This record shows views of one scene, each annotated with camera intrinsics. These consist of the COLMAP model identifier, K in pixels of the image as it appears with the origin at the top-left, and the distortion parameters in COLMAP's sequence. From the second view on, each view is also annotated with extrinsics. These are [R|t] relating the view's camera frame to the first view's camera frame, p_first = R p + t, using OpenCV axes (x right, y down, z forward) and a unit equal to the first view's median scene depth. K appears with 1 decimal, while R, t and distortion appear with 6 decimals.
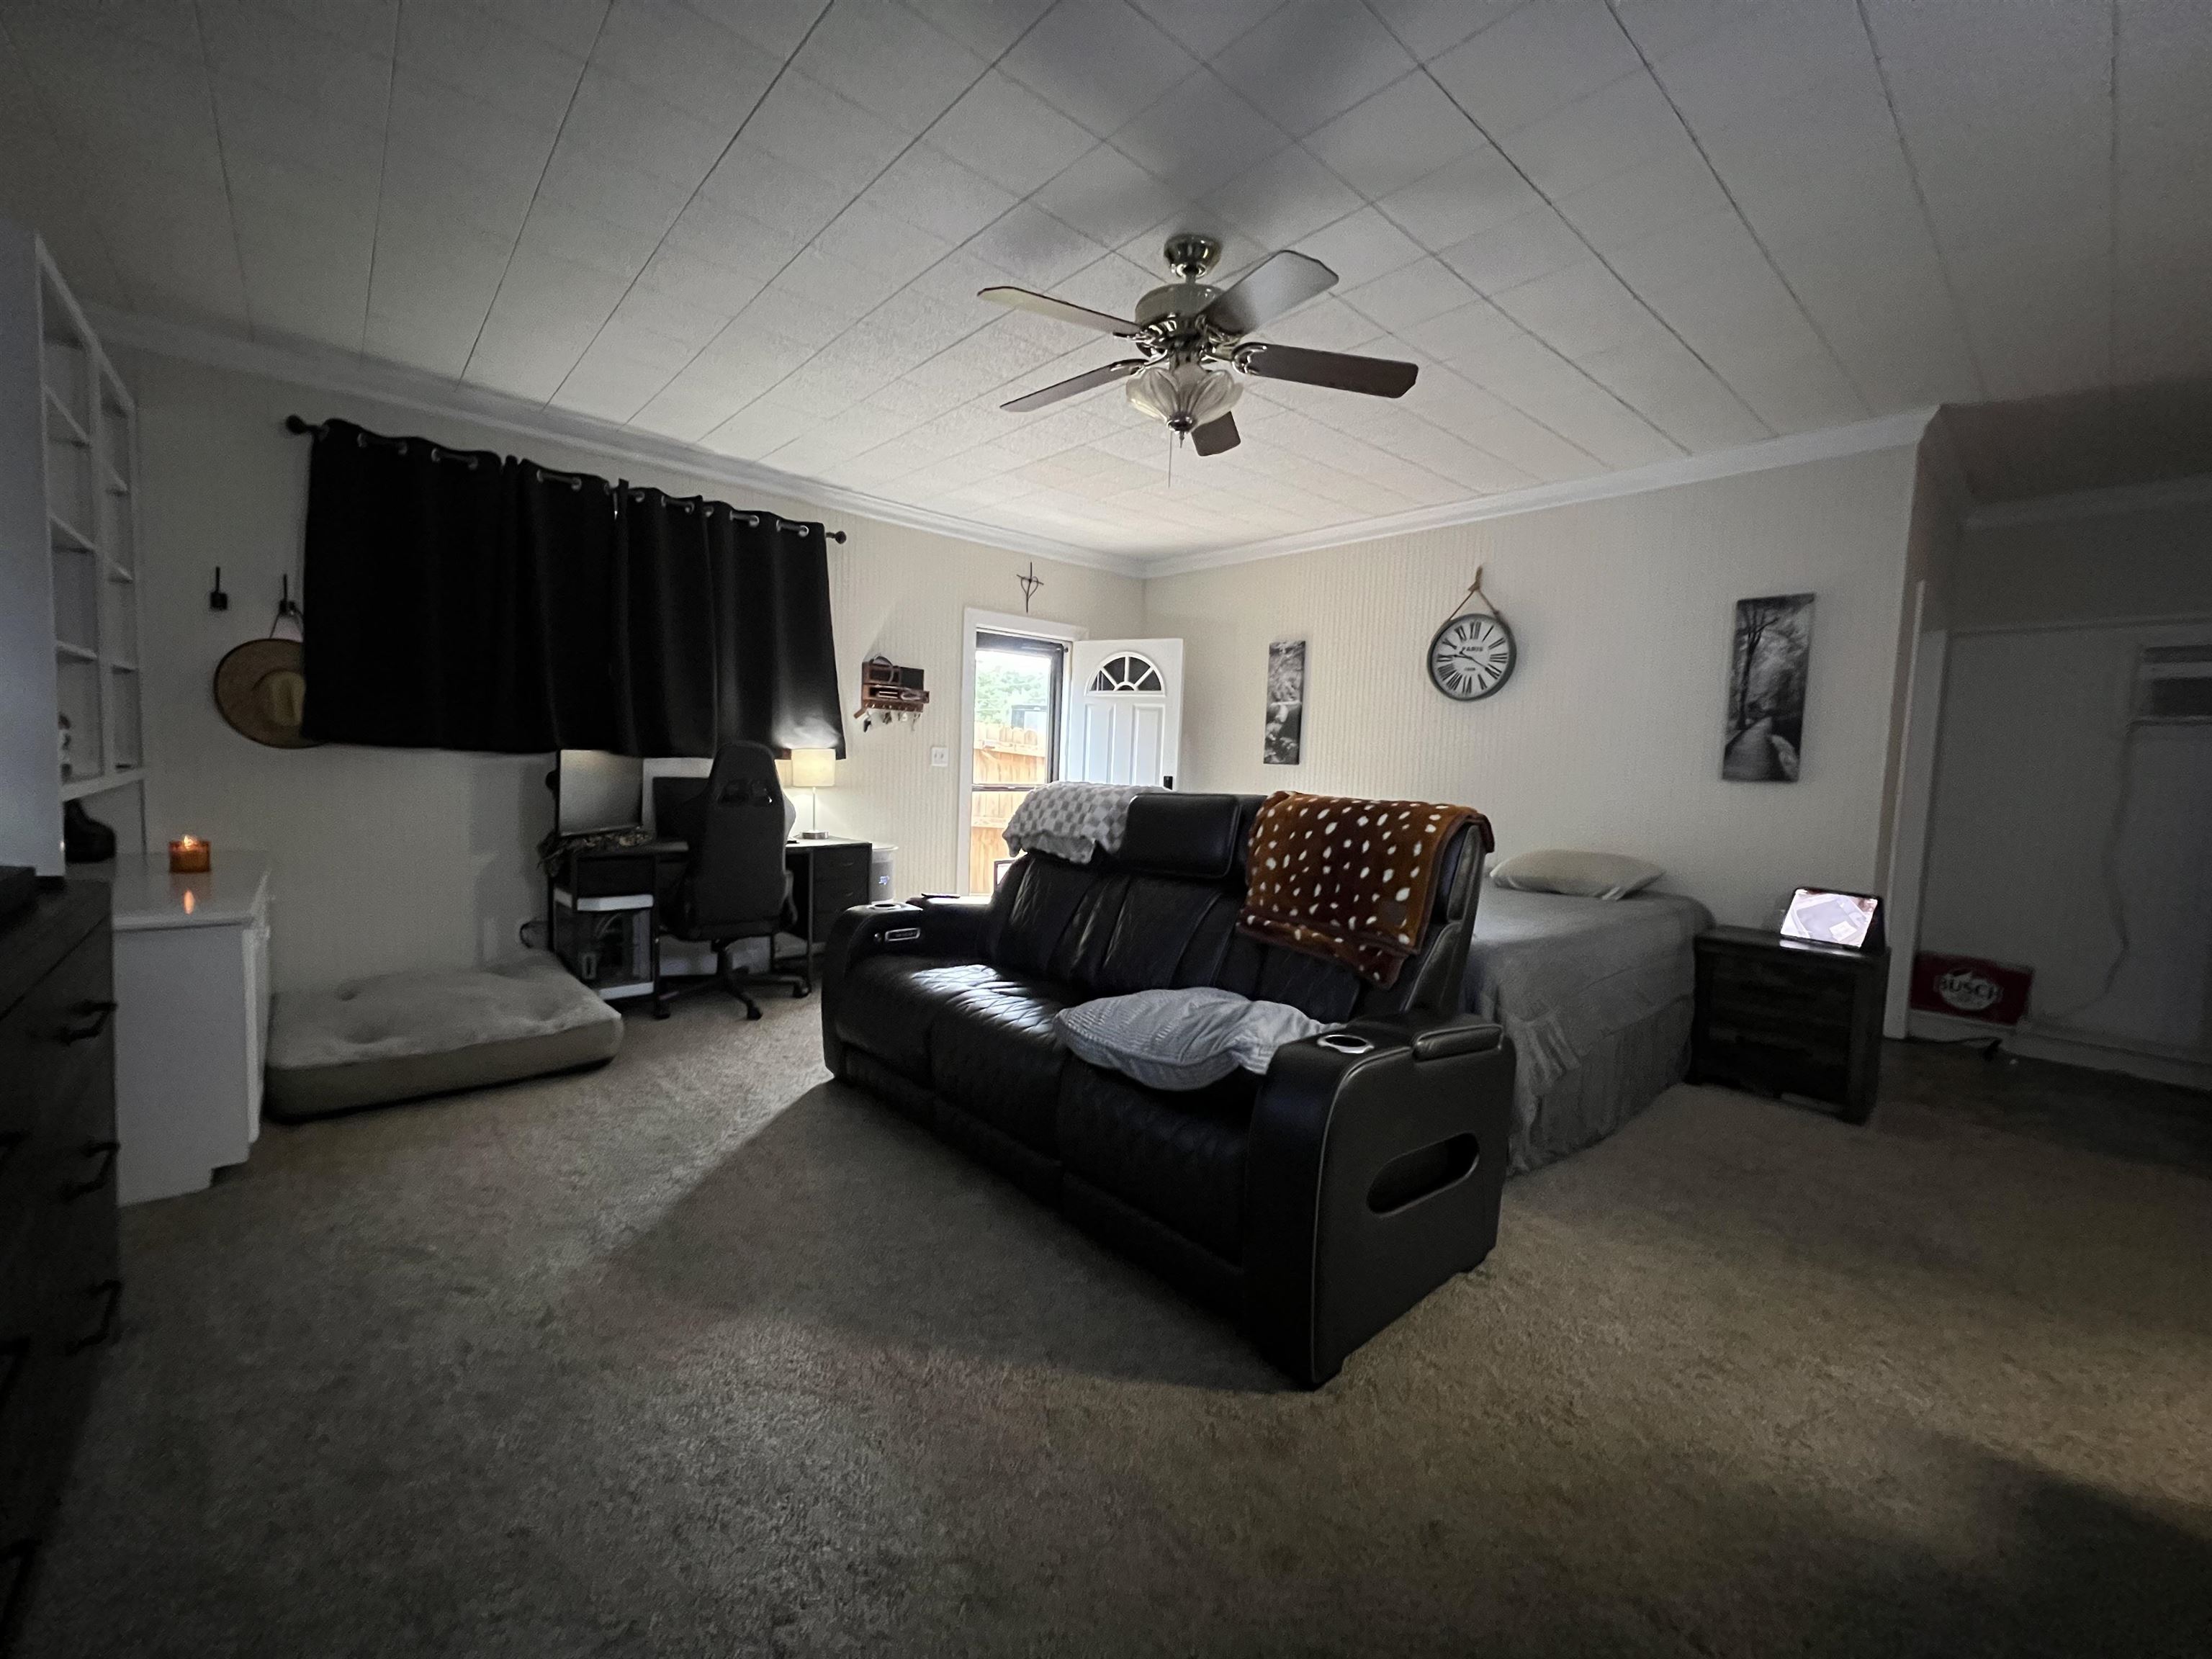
lens RADIAL K [[885.8, 0, 1104.4], [0, 885.8, 823.9], [0, 0, 1]] dist [-0.001611, 0.000905]
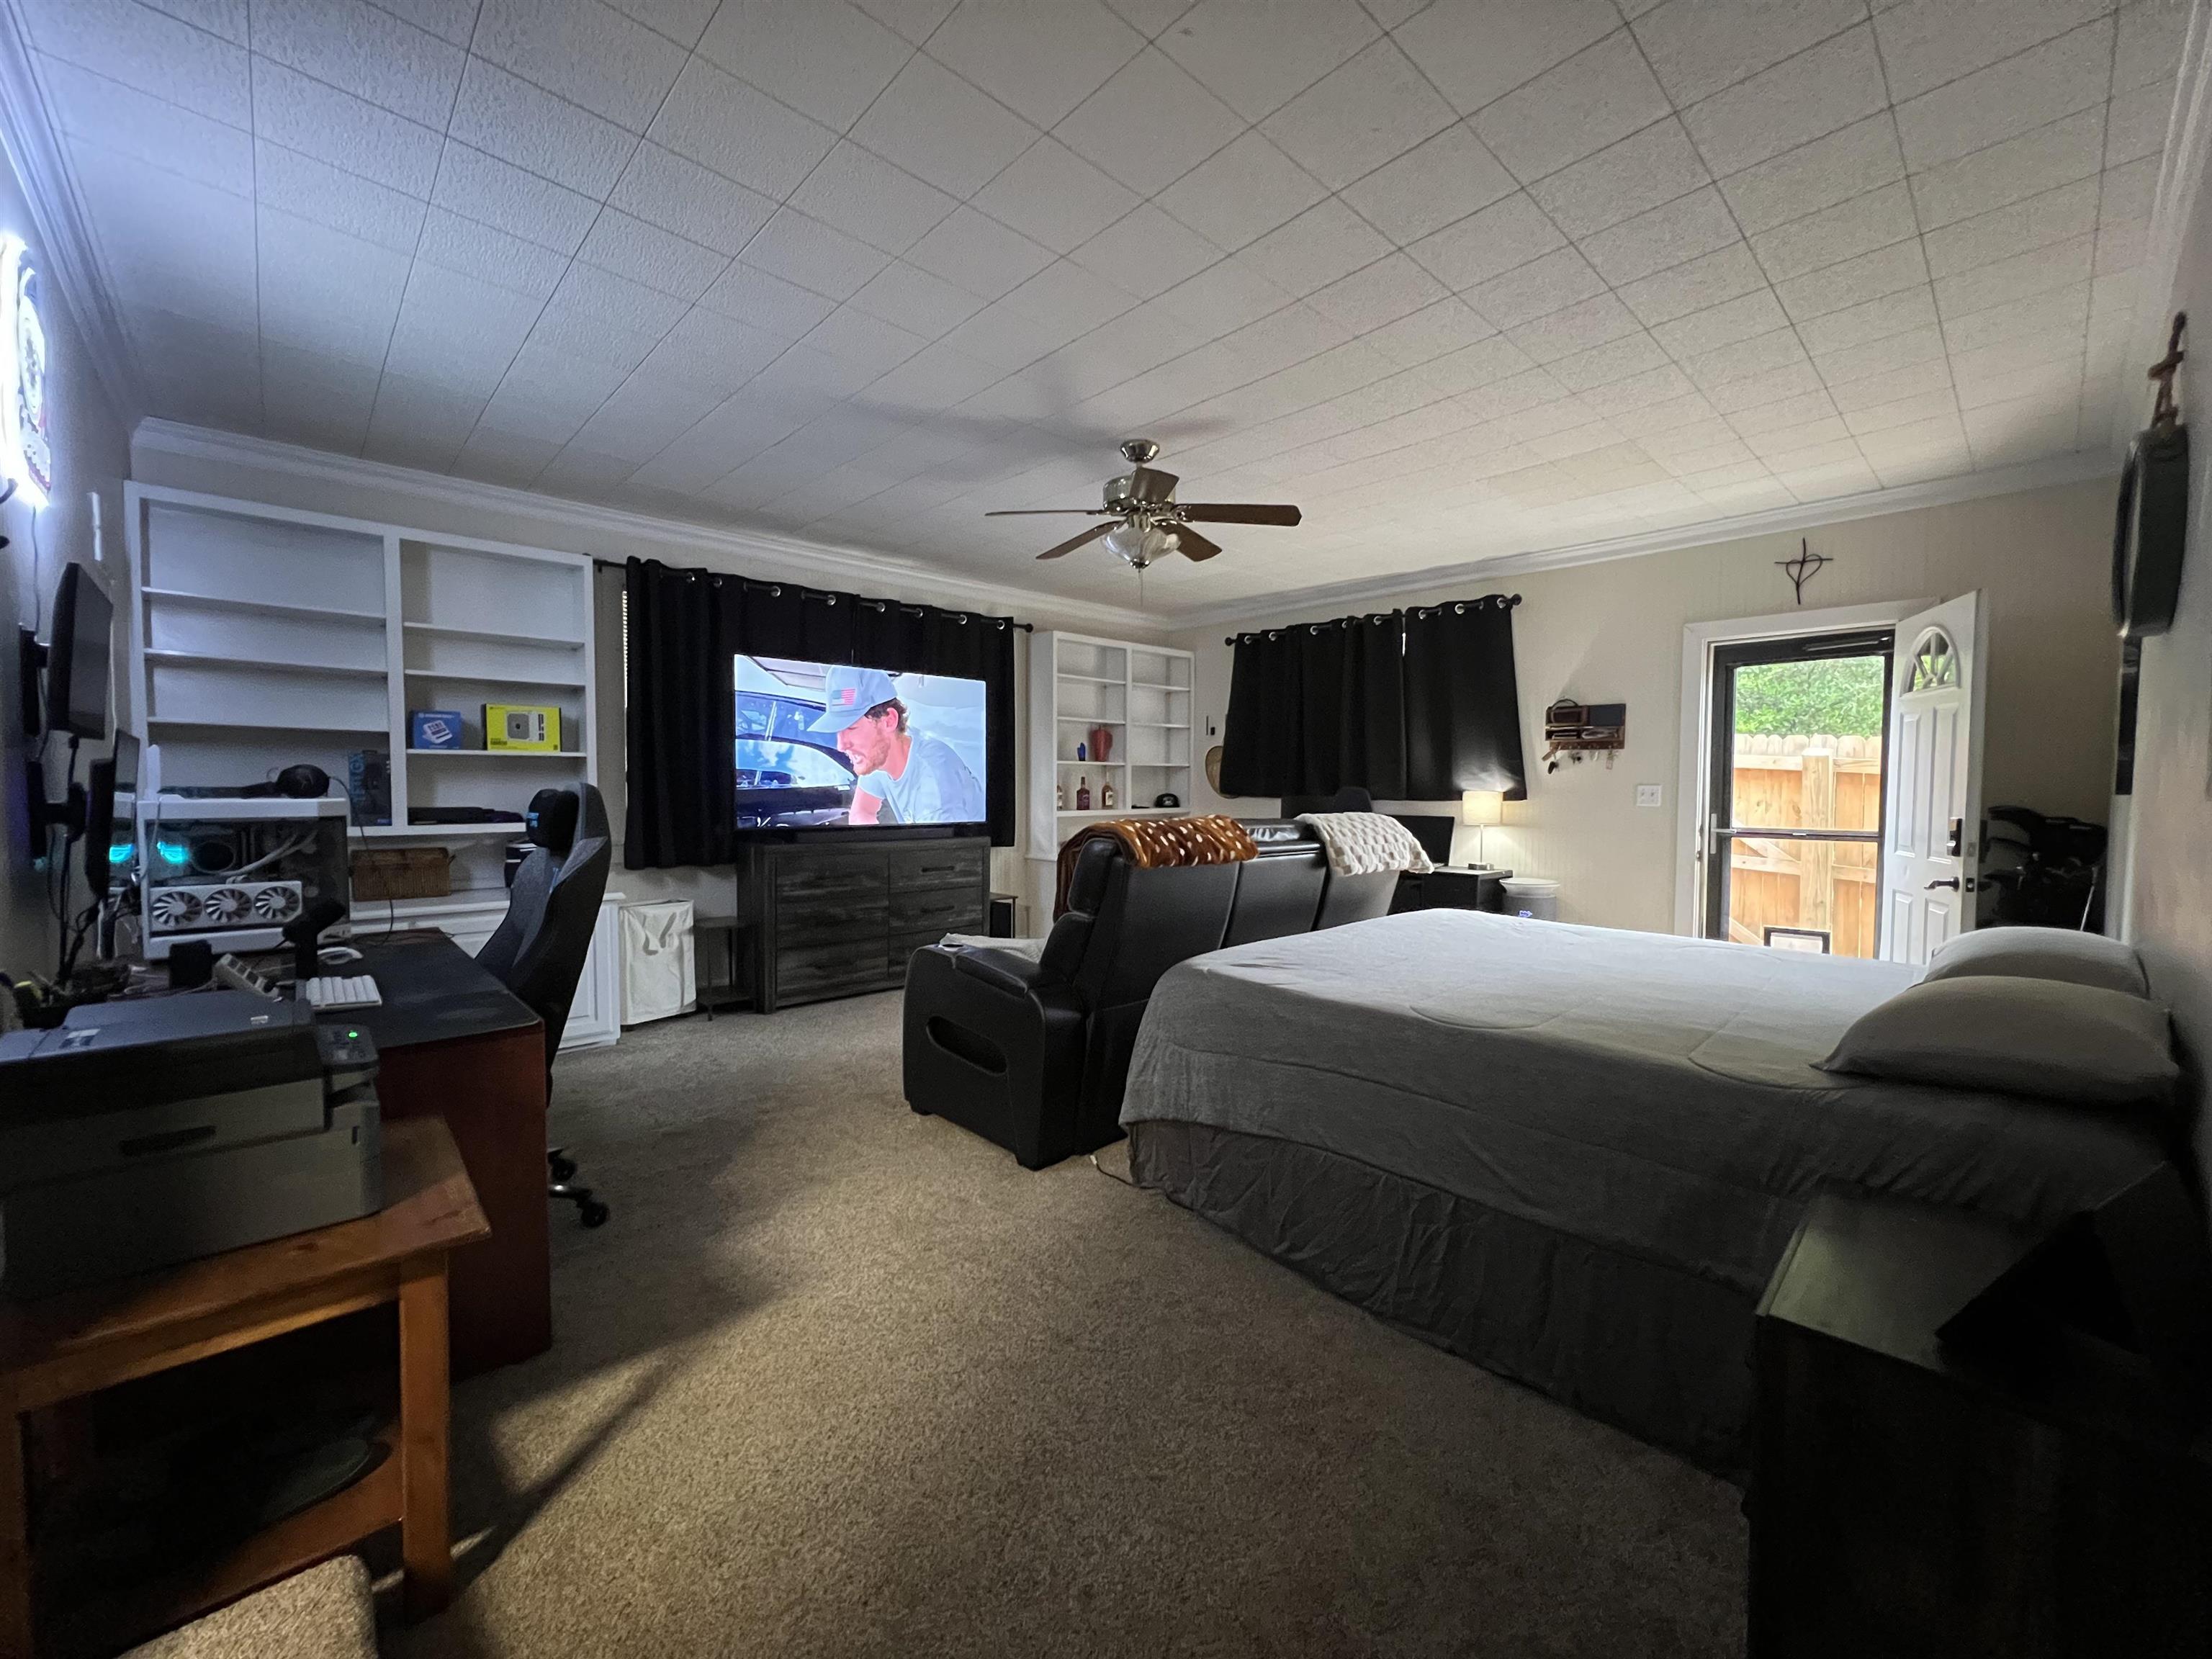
lens RADIAL K [[885.8, 0, 1106.4], [0, 885.8, 819.1], [0, 0, 1]] dist [-0.001611, 0.000905]
pose [[0.035182, 0.003318, -0.999375, 0.820160], [-0.071756, 0.997422, 0.000786, -0.015210], [0.996802, 0.071684, 0.035329, 0.488982]]
